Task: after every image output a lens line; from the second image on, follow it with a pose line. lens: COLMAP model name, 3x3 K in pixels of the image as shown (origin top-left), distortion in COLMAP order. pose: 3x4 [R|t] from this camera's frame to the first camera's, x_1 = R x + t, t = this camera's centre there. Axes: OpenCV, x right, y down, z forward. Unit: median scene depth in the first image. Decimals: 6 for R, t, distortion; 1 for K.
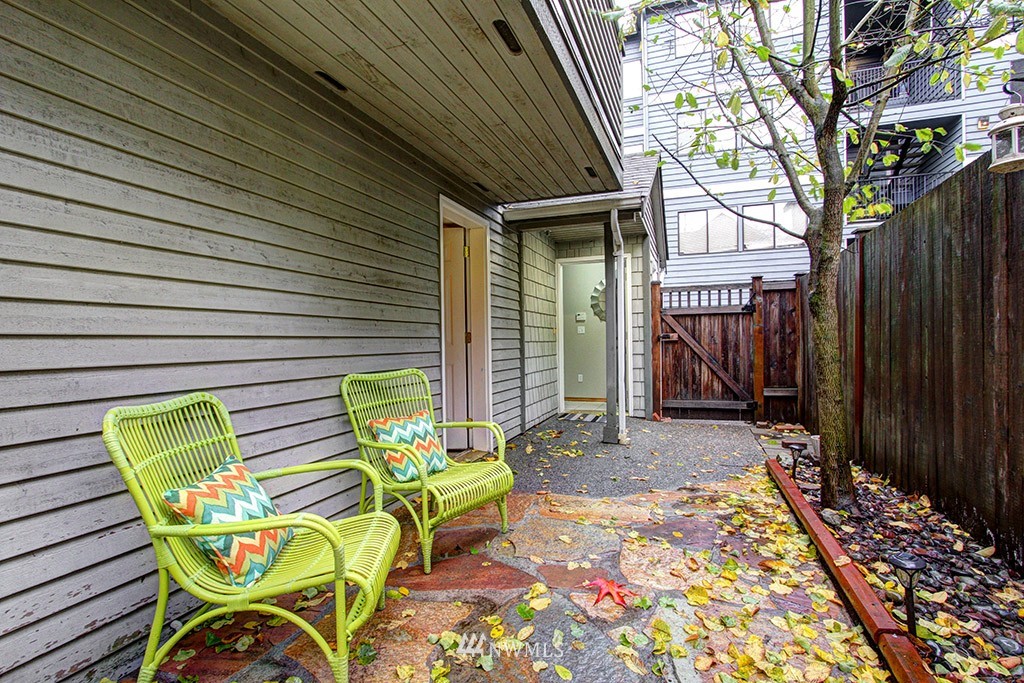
lens RADIAL K [[480.8, 0, 505.5], [0, 480.8, 344.0], [0, 0, 1]] dist [-0.010010, 0.000030]
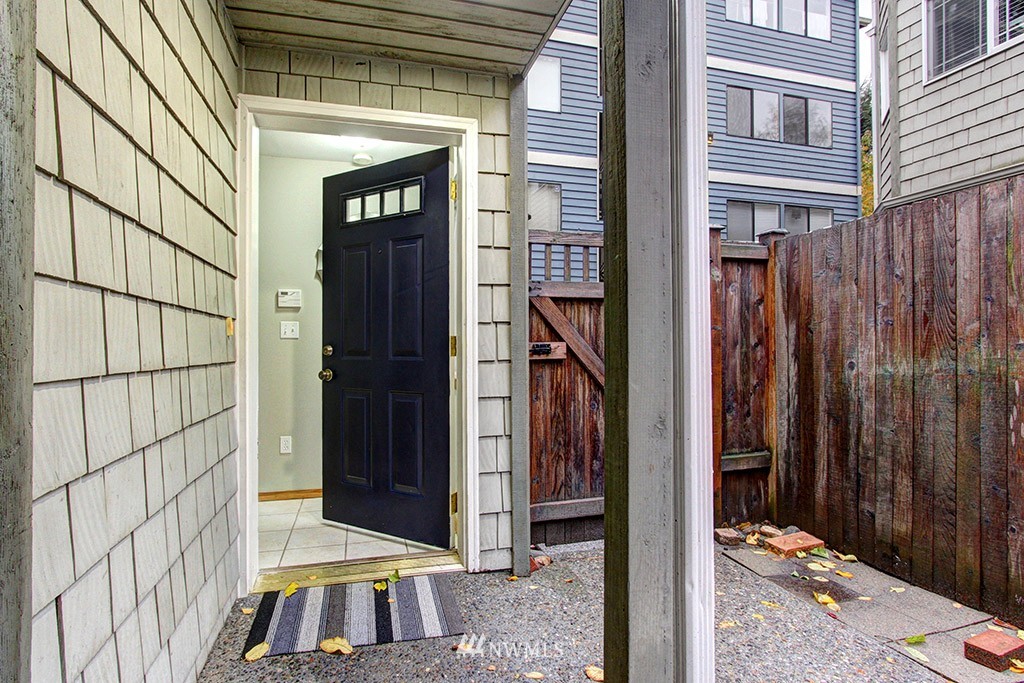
lens RADIAL K [[480.8, 0, 505.4], [0, 480.8, 343.7], [0, 0, 1]] dist [-0.010010, 0.000030]
pose [[0.796222, 0.011562, 0.604894, 0.061480], [-0.007843, 0.999931, -0.008790, -0.016676], [-0.604953, 0.002255, 0.796258, 0.697556]]
